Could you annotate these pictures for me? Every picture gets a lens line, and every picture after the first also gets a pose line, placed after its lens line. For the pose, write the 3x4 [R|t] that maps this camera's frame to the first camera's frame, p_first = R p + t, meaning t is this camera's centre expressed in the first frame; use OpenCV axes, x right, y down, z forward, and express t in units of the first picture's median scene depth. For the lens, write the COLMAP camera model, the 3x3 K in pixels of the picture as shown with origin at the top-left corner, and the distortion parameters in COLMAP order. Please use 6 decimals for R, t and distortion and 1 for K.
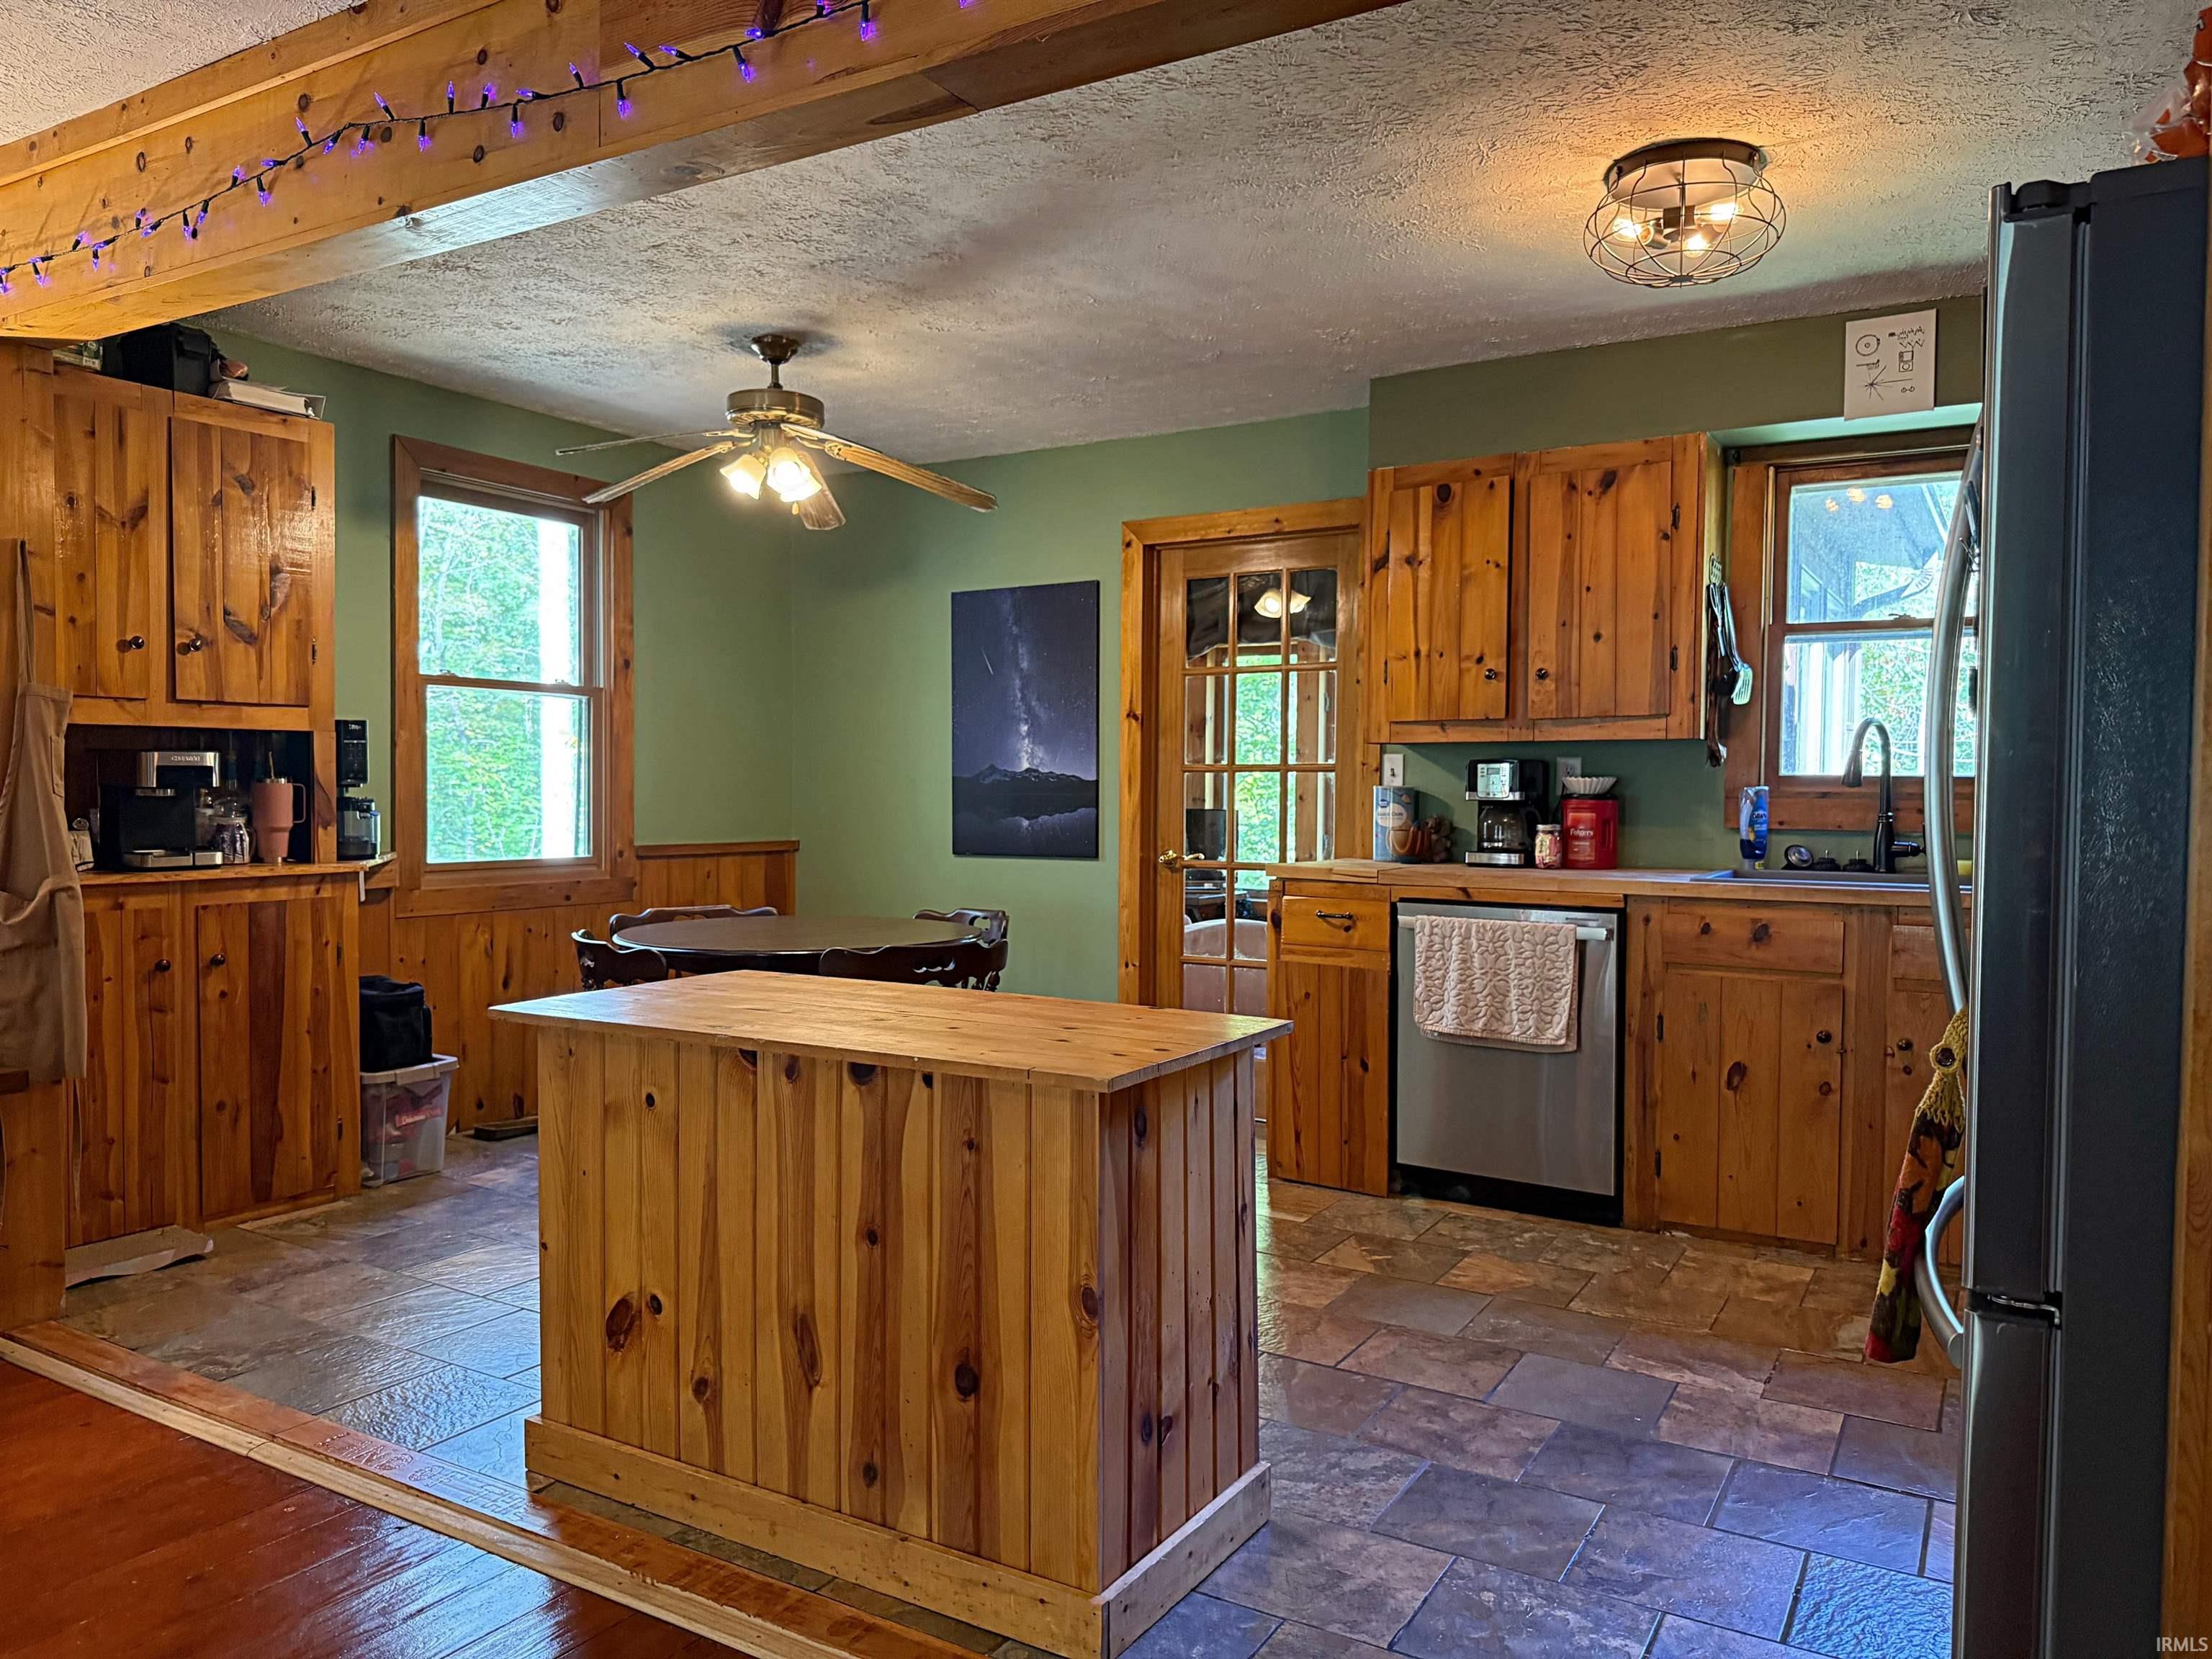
lens RADIAL K [[1539.8, 0, 1110.2], [0, 1539.8, 836.5], [0, 0, 1]] dist [0.063116, -0.085721]
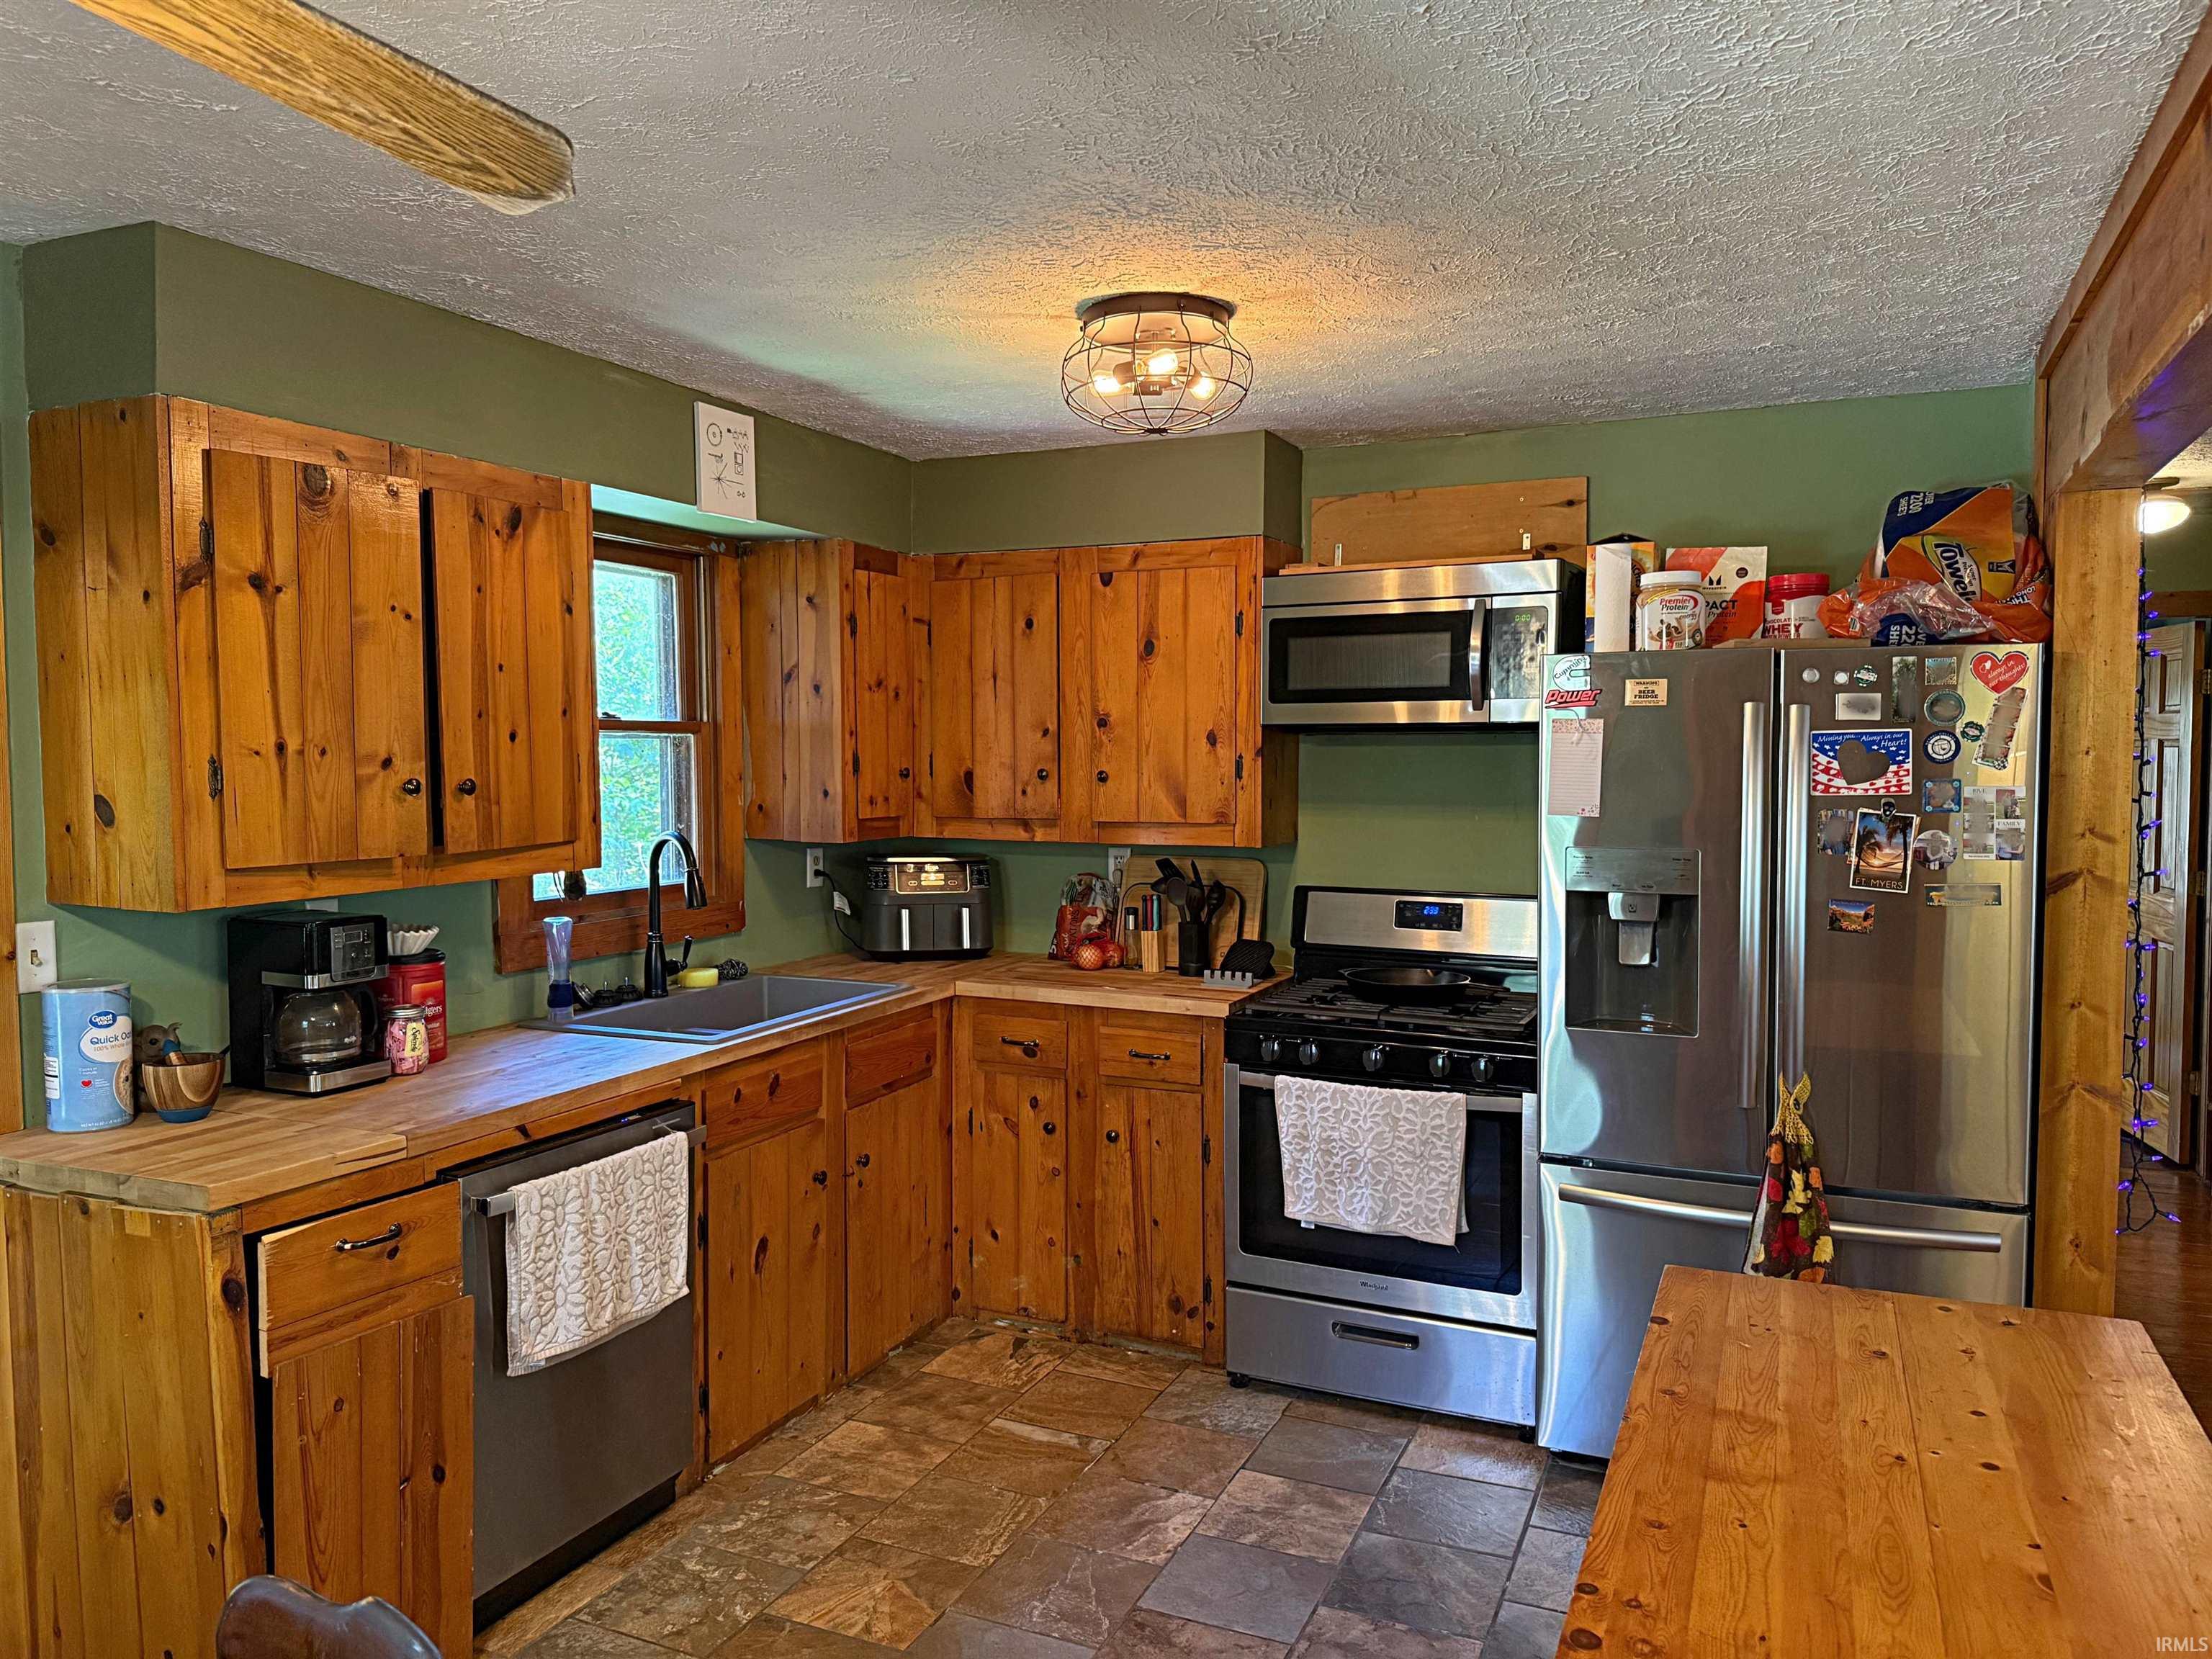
lens RADIAL K [[1539.8, 0, 1094.6], [0, 1539.8, 827.0], [0, 0, 1]] dist [0.063116, -0.085721]
pose [[-0.101151, -0.053395, 0.993437, -0.450879], [0.041157, 0.997479, 0.057802, -0.123669], [-0.994019, 0.046734, -0.098698, 0.848720]]
